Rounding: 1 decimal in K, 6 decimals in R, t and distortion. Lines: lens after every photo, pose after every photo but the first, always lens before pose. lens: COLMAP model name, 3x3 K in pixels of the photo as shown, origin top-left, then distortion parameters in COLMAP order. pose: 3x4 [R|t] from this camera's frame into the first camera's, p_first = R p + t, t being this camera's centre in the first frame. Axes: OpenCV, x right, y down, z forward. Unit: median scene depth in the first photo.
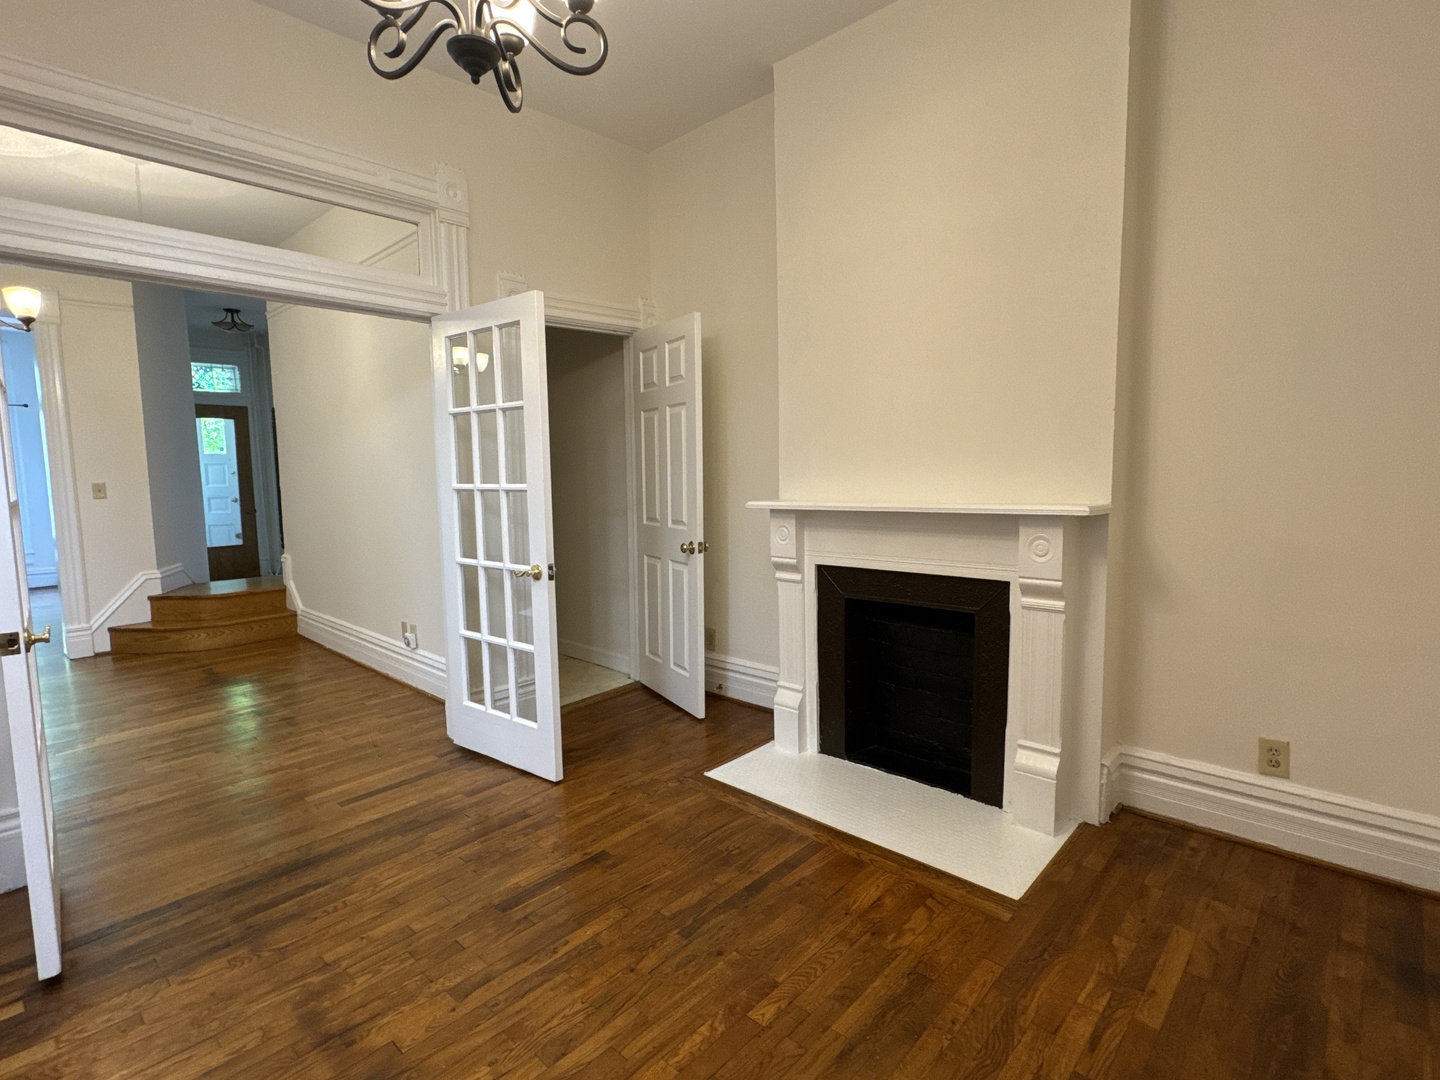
lens RADIAL K [[702.4, 0, 720.0], [0, 702.4, 540.0], [0, 0, 1]] dist [0.000770, 0.000107]
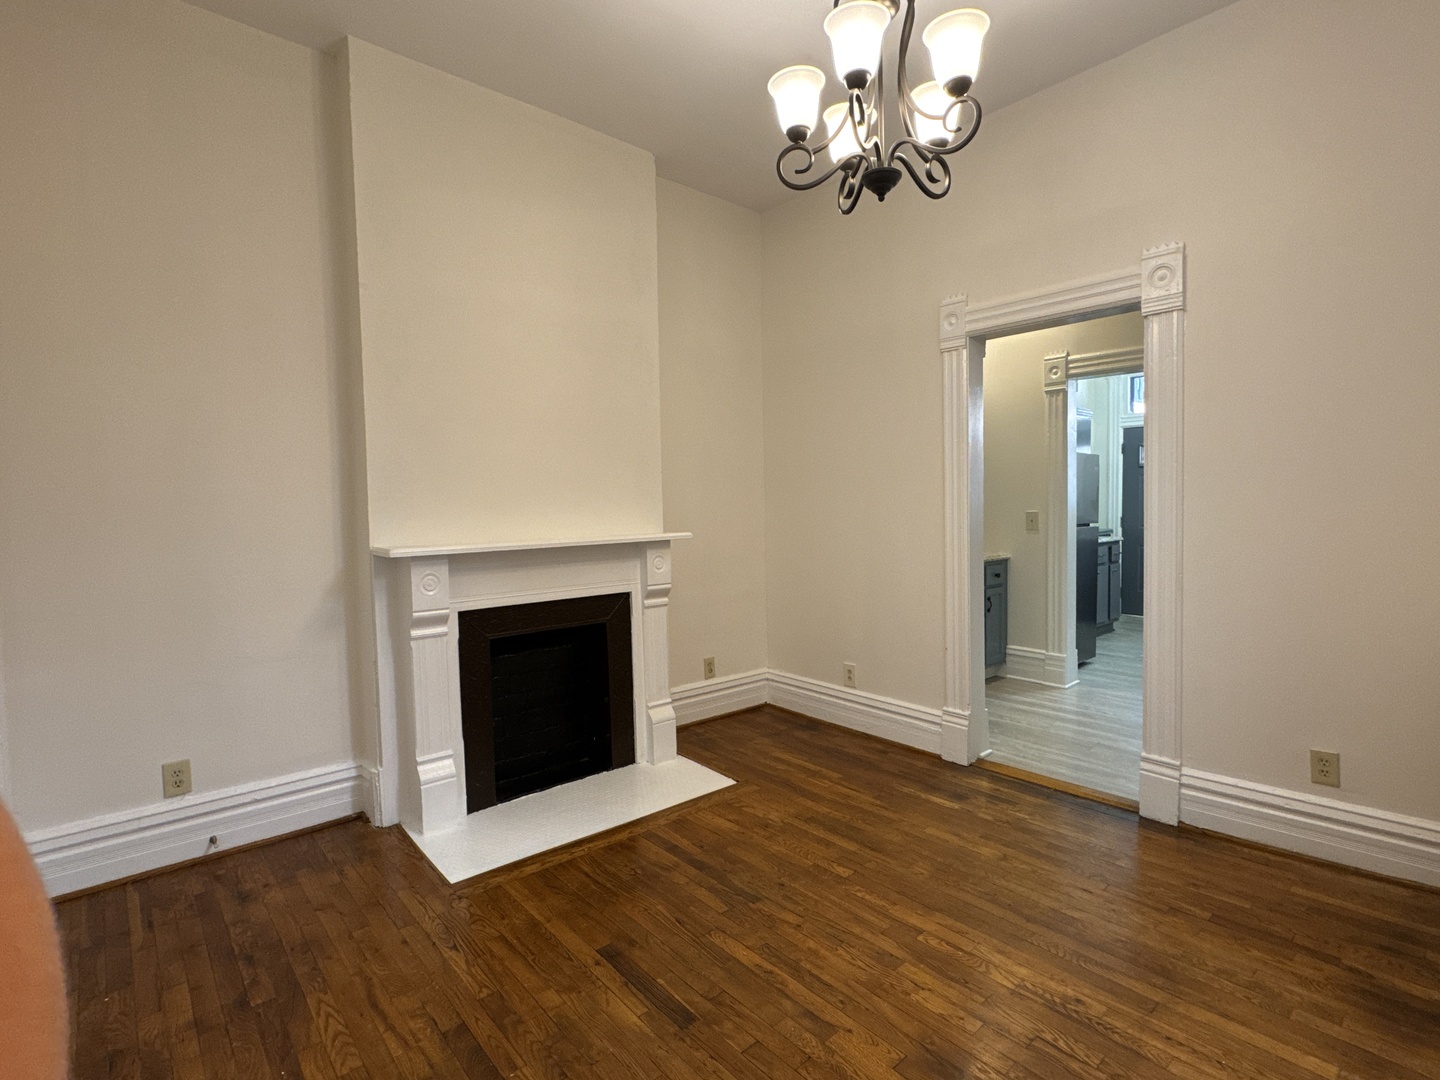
lens RADIAL K [[700.5, 0, 720.0], [0, 700.5, 540.0], [0, 0, 1]] dist [-0.004094, -0.000522]
pose [[0.114587, -0.032289, 0.992888, -0.904639], [0.113152, 0.993391, 0.019247, -0.046986], [-0.986948, 0.110141, 0.117484, 0.650623]]
